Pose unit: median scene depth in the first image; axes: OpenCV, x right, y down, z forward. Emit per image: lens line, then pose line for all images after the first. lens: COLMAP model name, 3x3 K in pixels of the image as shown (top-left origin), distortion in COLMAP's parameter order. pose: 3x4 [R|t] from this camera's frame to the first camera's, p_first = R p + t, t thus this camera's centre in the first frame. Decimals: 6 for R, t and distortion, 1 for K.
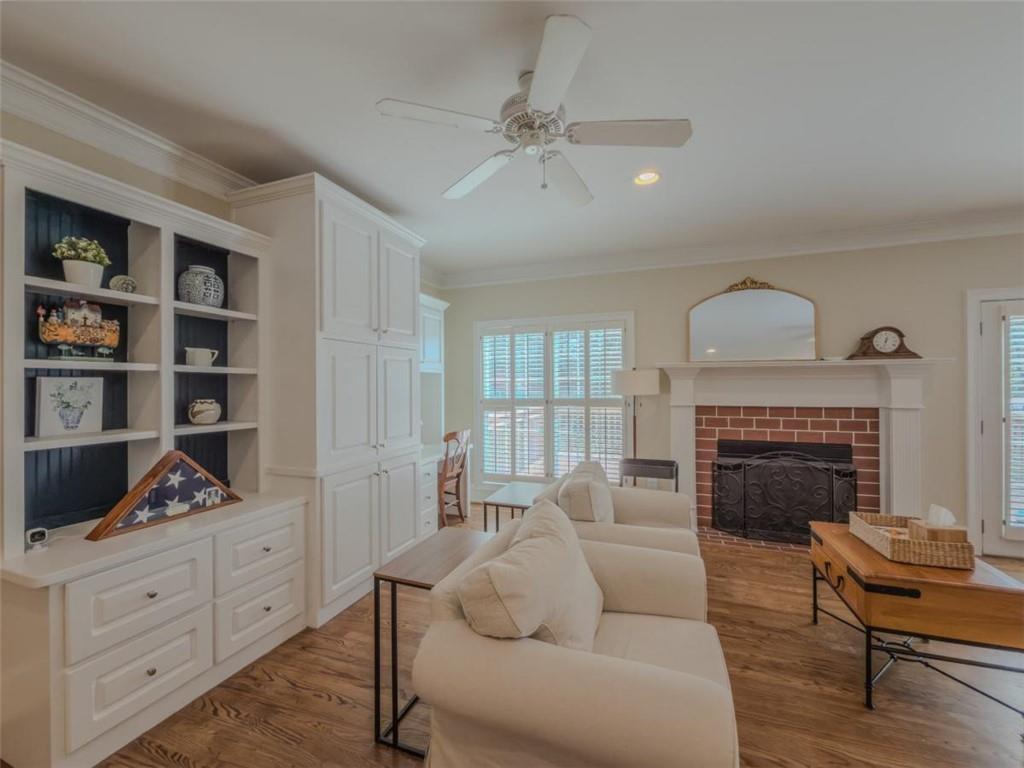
lens RADIAL K [[420.5, 0, 514.3], [0, 420.5, 383.0], [0, 0, 1]] dist [-0.000476, -0.000768]
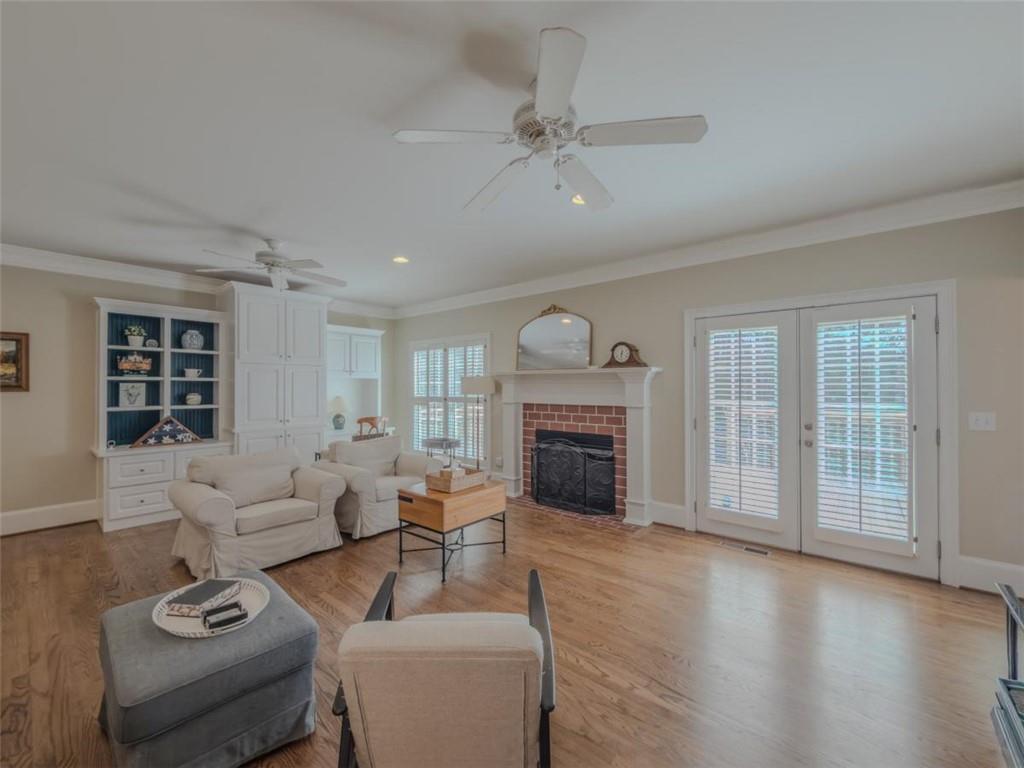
lens RADIAL K [[420.5, 0, 507.9], [0, 420.5, 382.4], [0, 0, 1]] dist [-0.000476, -0.000768]
pose [[0.940216, 0.000235, -0.340580, 1.400914], [-0.002045, 0.999986, -0.004957, -0.008066], [0.340574, 0.005357, 0.940203, -0.424025]]
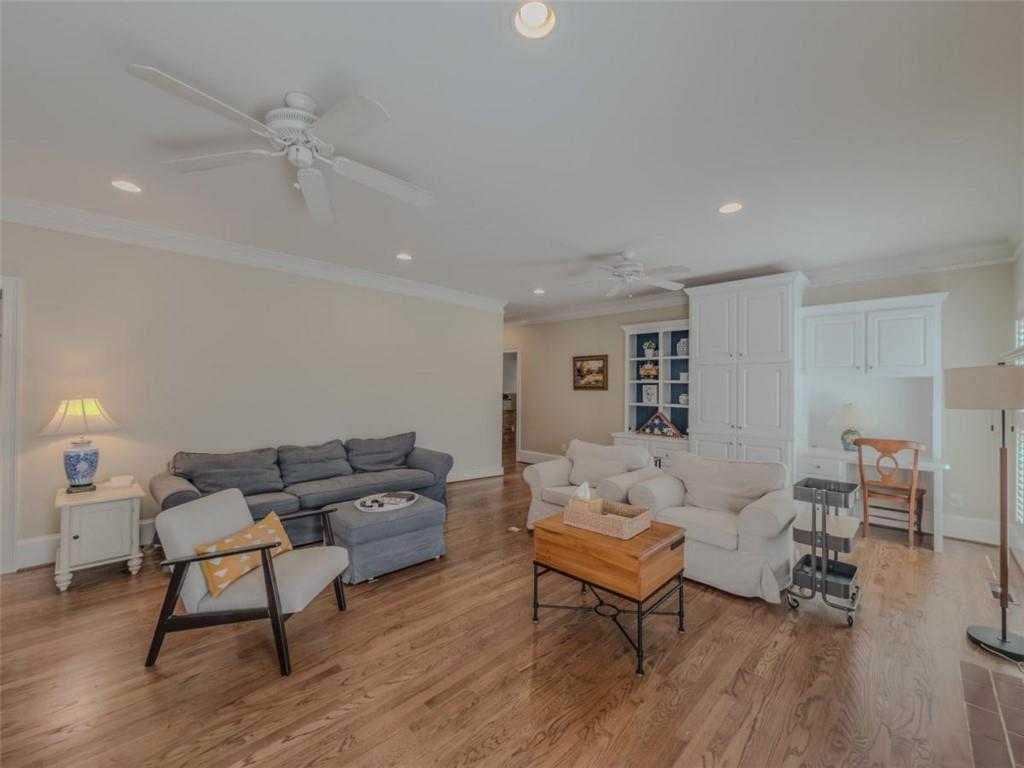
lens RADIAL K [[420.5, 0, 512.6], [0, 420.5, 386.3], [0, 0, 1]] dist [-0.000476, -0.000768]
pose [[-0.404073, 0.000711, -0.914726, 1.771320], [-0.003841, 0.999990, 0.002475, -0.007102], [0.914719, 0.004514, -0.404066, 1.025618]]
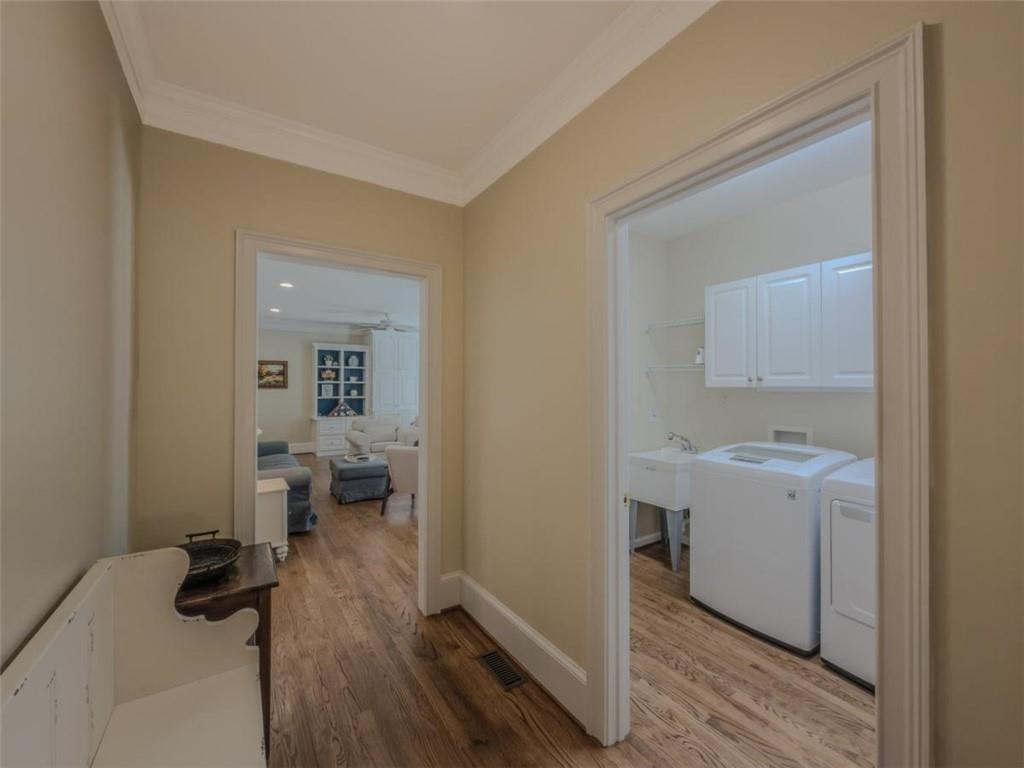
lens RADIAL K [[420.5, 0, 509.0], [0, 420.5, 382.9], [0, 0, 1]] dist [-0.000476, -0.000768]
pose [[0.806706, 0.004089, -0.590938, 2.647017], [-0.004605, 0.999989, 0.000633, -0.034006], [0.590935, 0.002210, 0.806716, -1.261568]]
